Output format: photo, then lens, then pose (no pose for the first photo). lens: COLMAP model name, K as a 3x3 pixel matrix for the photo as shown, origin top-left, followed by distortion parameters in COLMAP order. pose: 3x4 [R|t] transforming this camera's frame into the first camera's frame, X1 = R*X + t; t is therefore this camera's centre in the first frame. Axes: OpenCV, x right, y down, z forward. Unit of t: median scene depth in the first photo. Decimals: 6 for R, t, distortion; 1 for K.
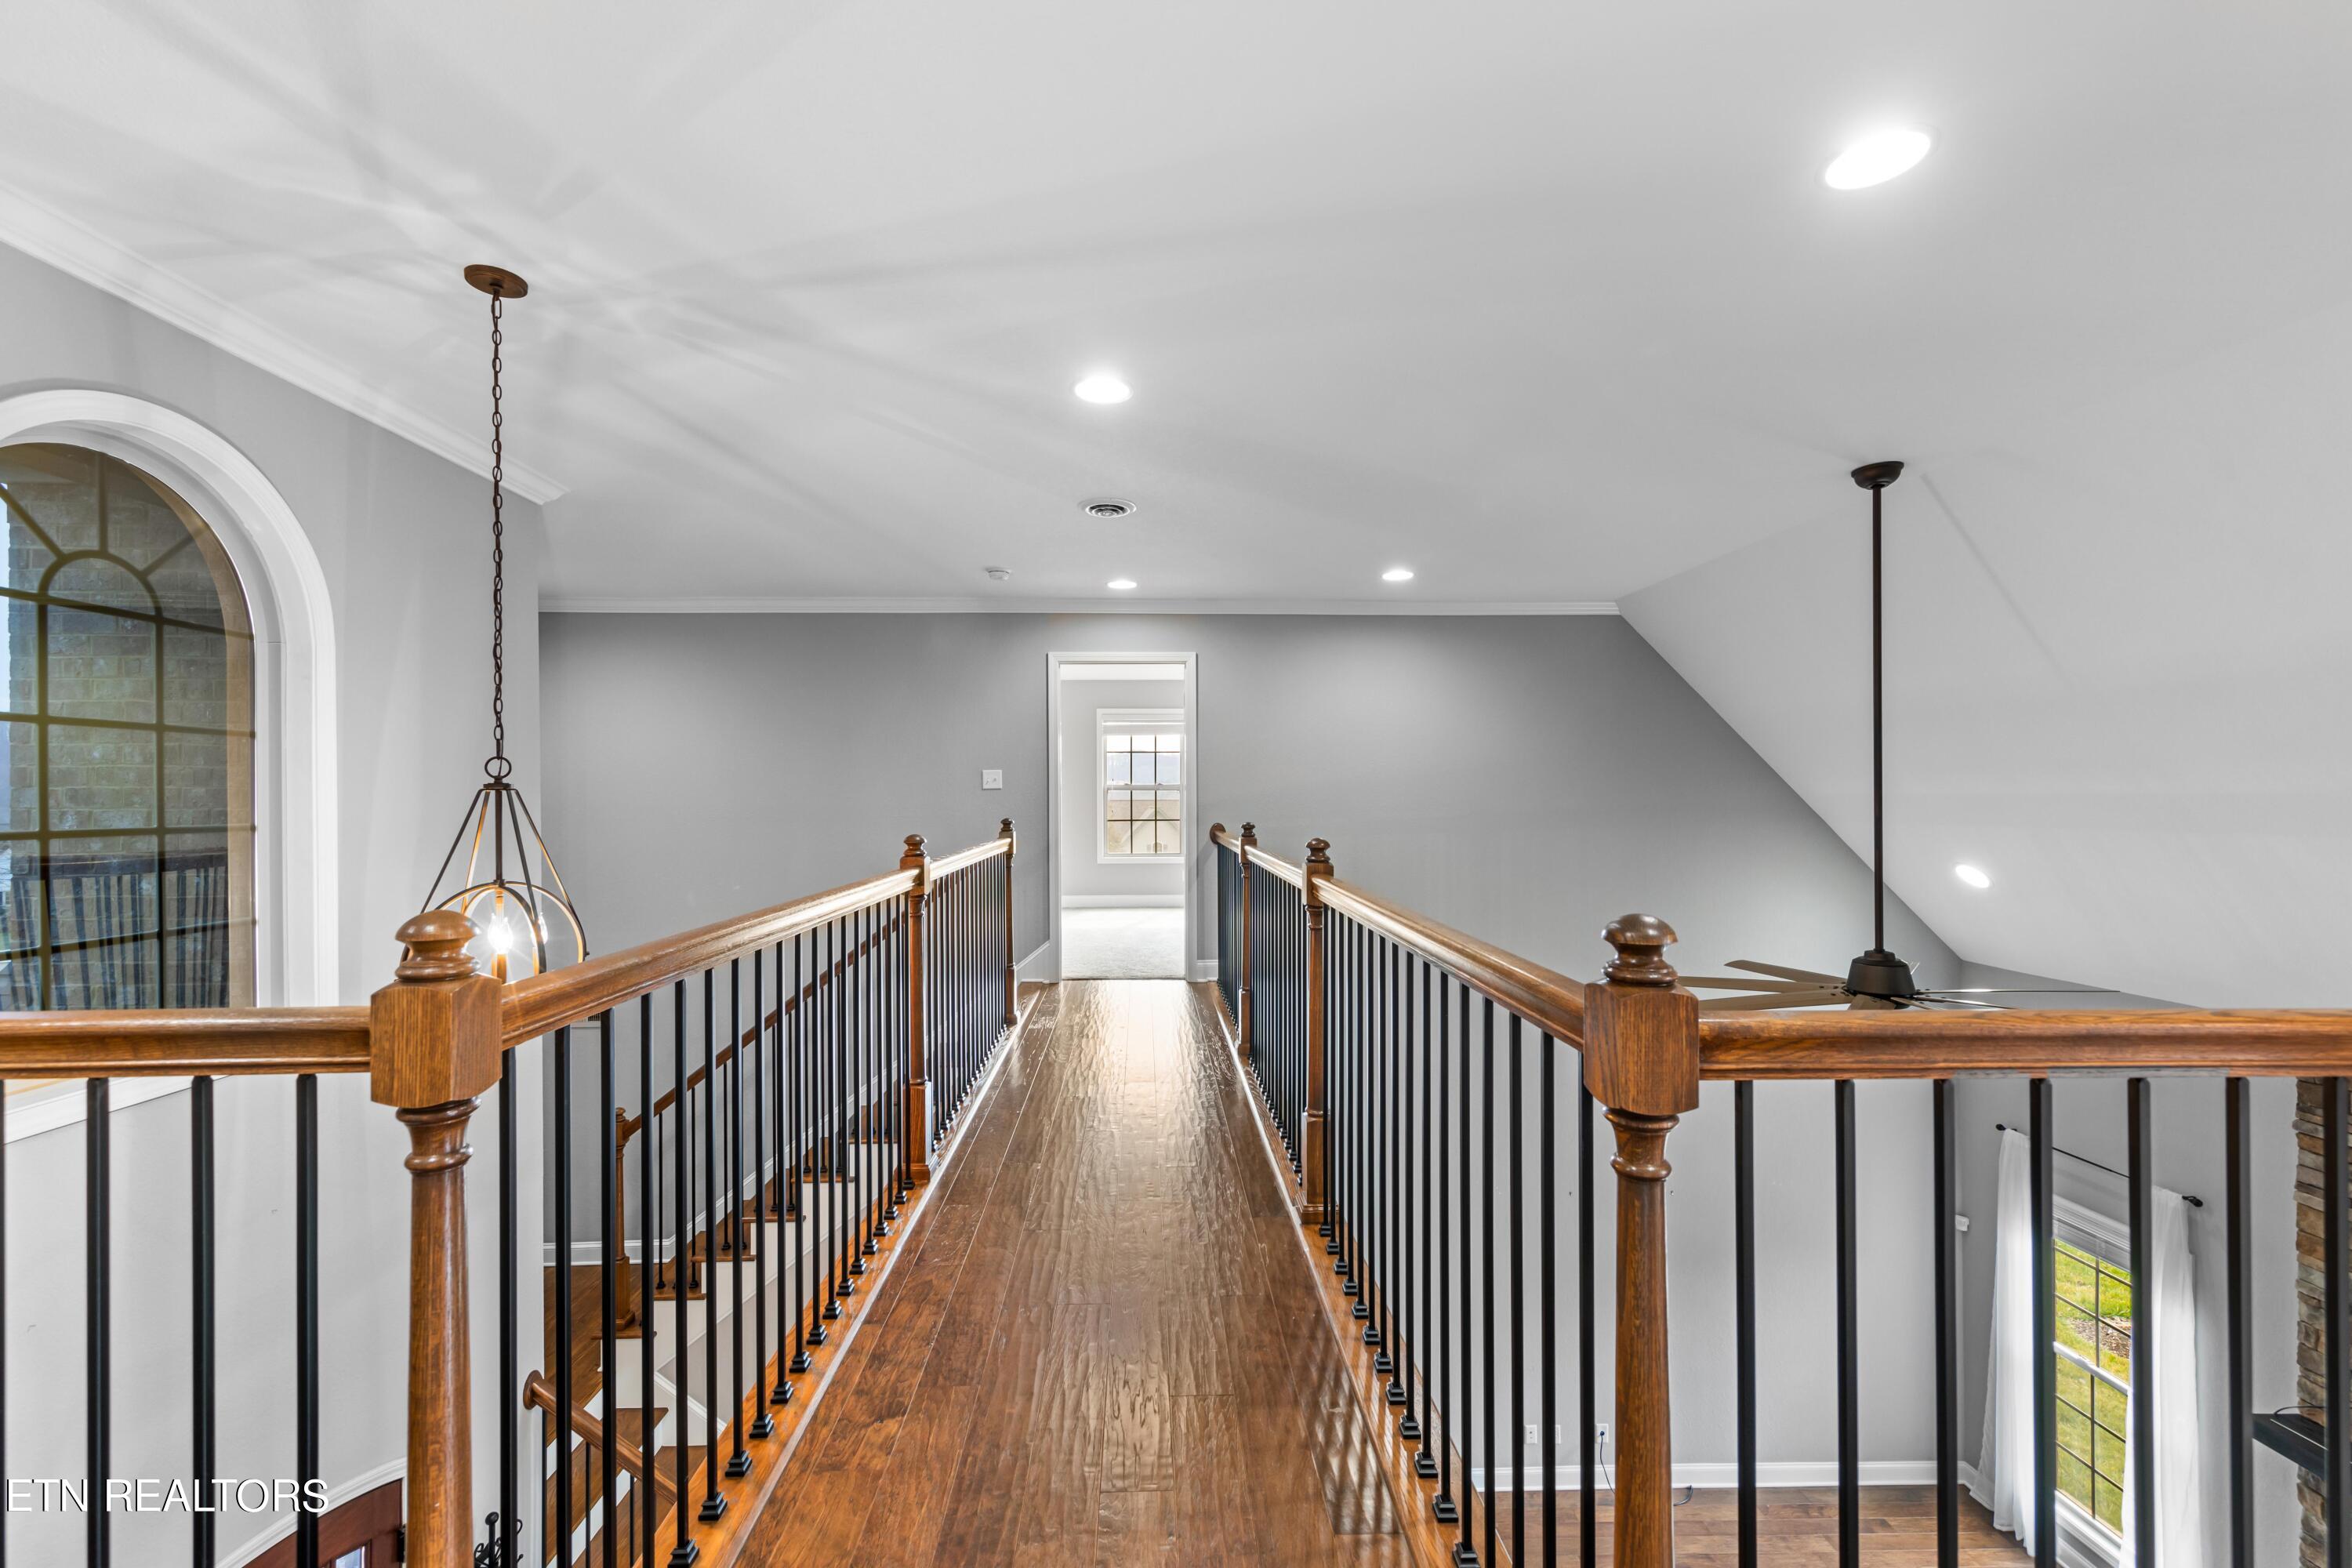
lens RADIAL K [[976.5, 0, 1172.1], [0, 976.5, 857.6], [0, 0, 1]] dist [0.008209, 0.000384]
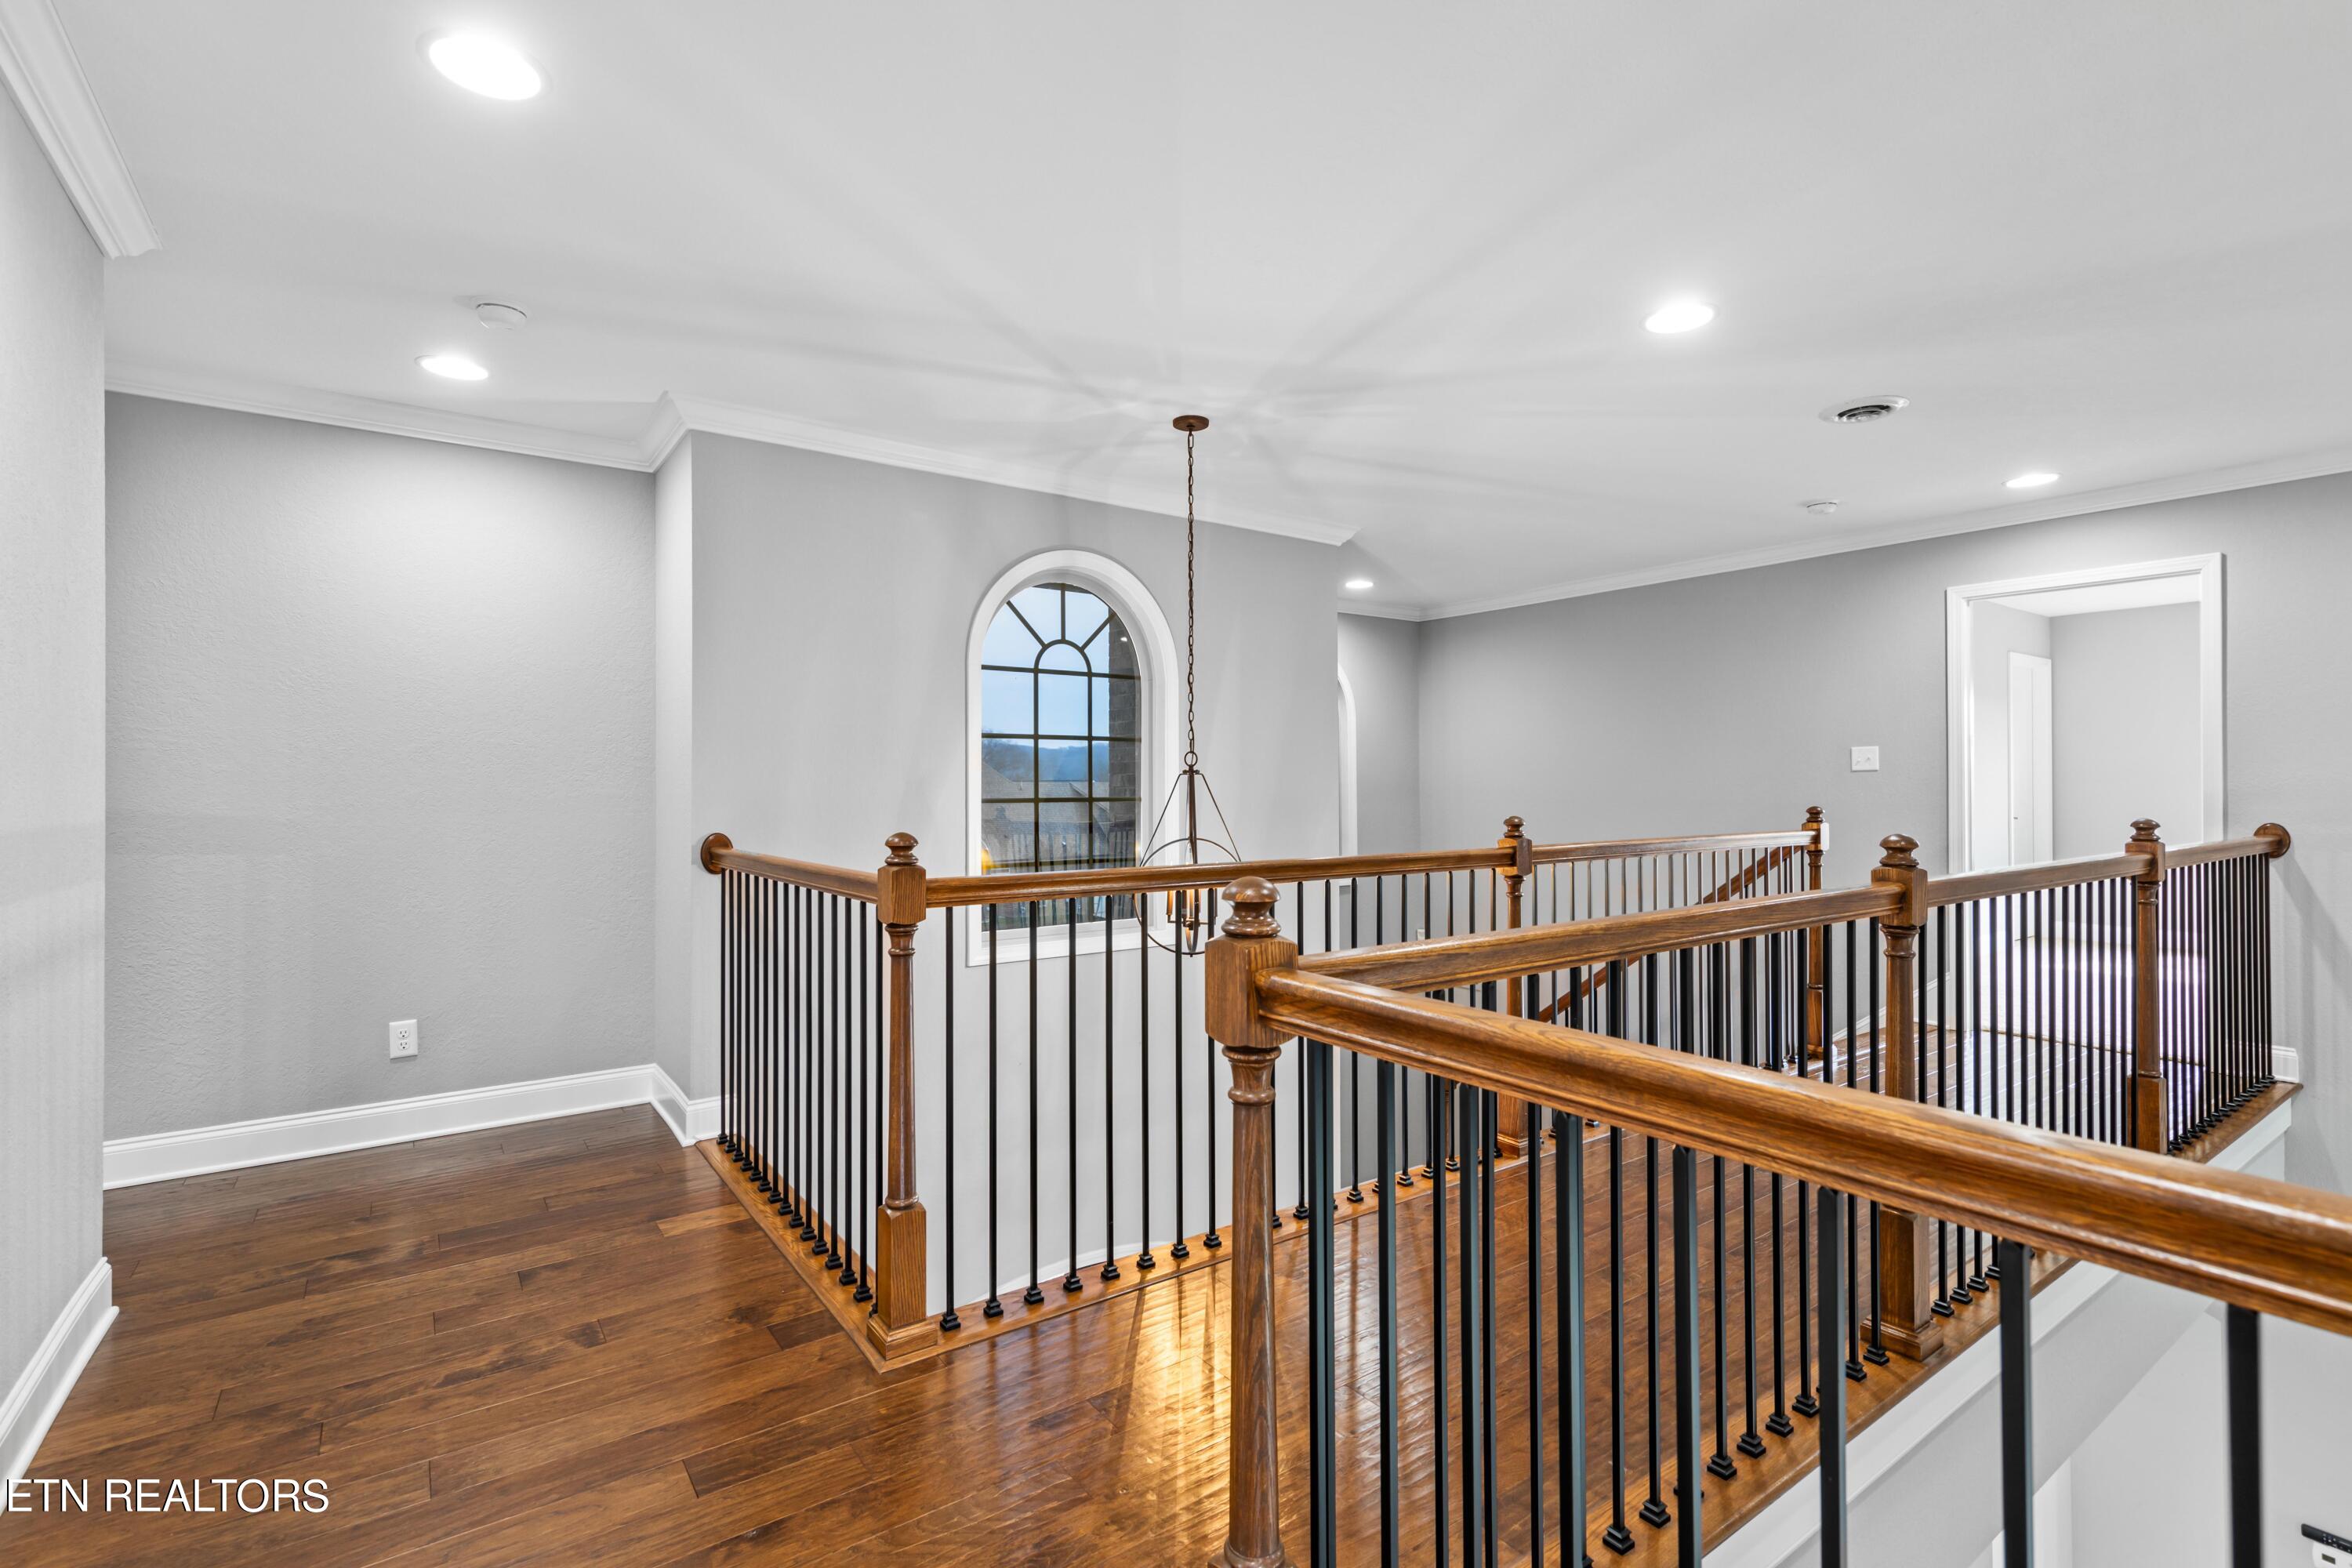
lens RADIAL K [[1082.4, 0, 1176.0], [0, 1082.4, 784.0], [0, 0, 1]] dist [0.021625, 0.000076]
pose [[0.561066, -0.000087, -0.827771, 0.537262], [-0.050346, 0.998145, -0.034230, -0.002703], [0.826239, 0.060881, 0.560021, 0.108191]]
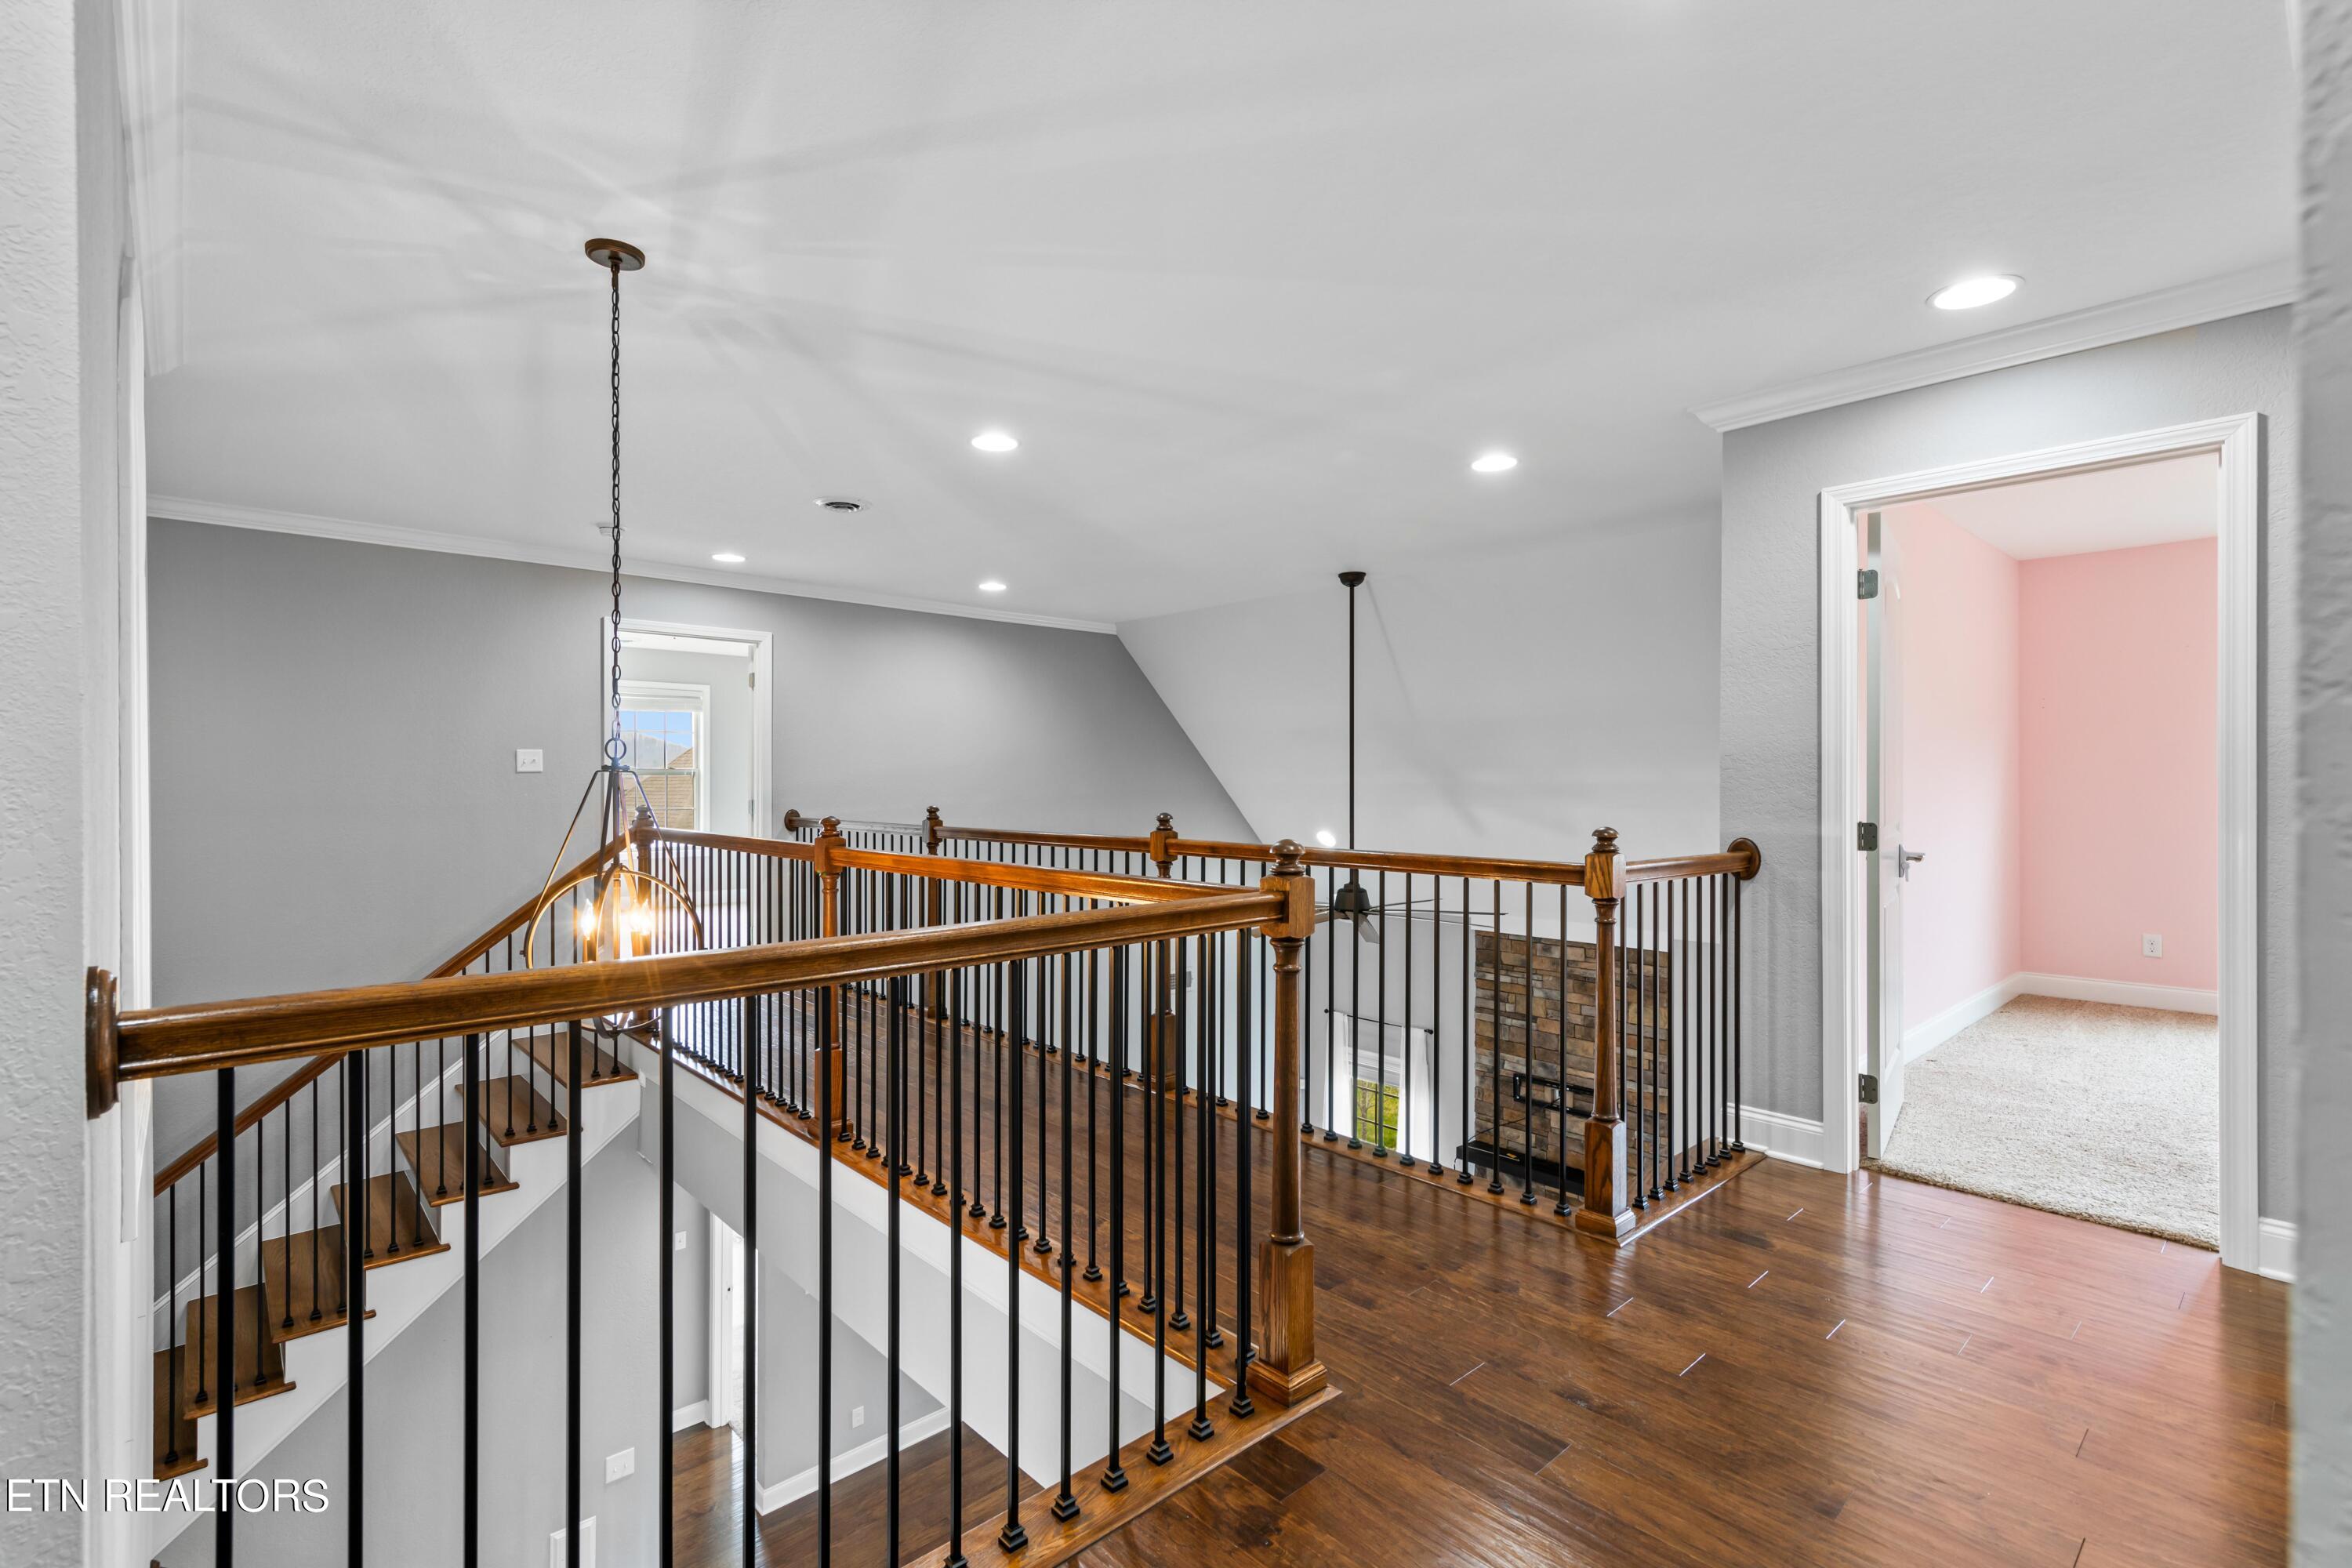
lens RADIAL K [[1074.1, 0, 1172.3], [0, 1074.1, 799.2], [0, 0, 1]] dist [0.020794, -0.000004]
pose [[0.755459, -0.009251, 0.655131, -0.853331], [0.038468, 0.998802, -0.030256, 0.004896], [-0.654066, 0.048059, 0.754909, -0.126119]]
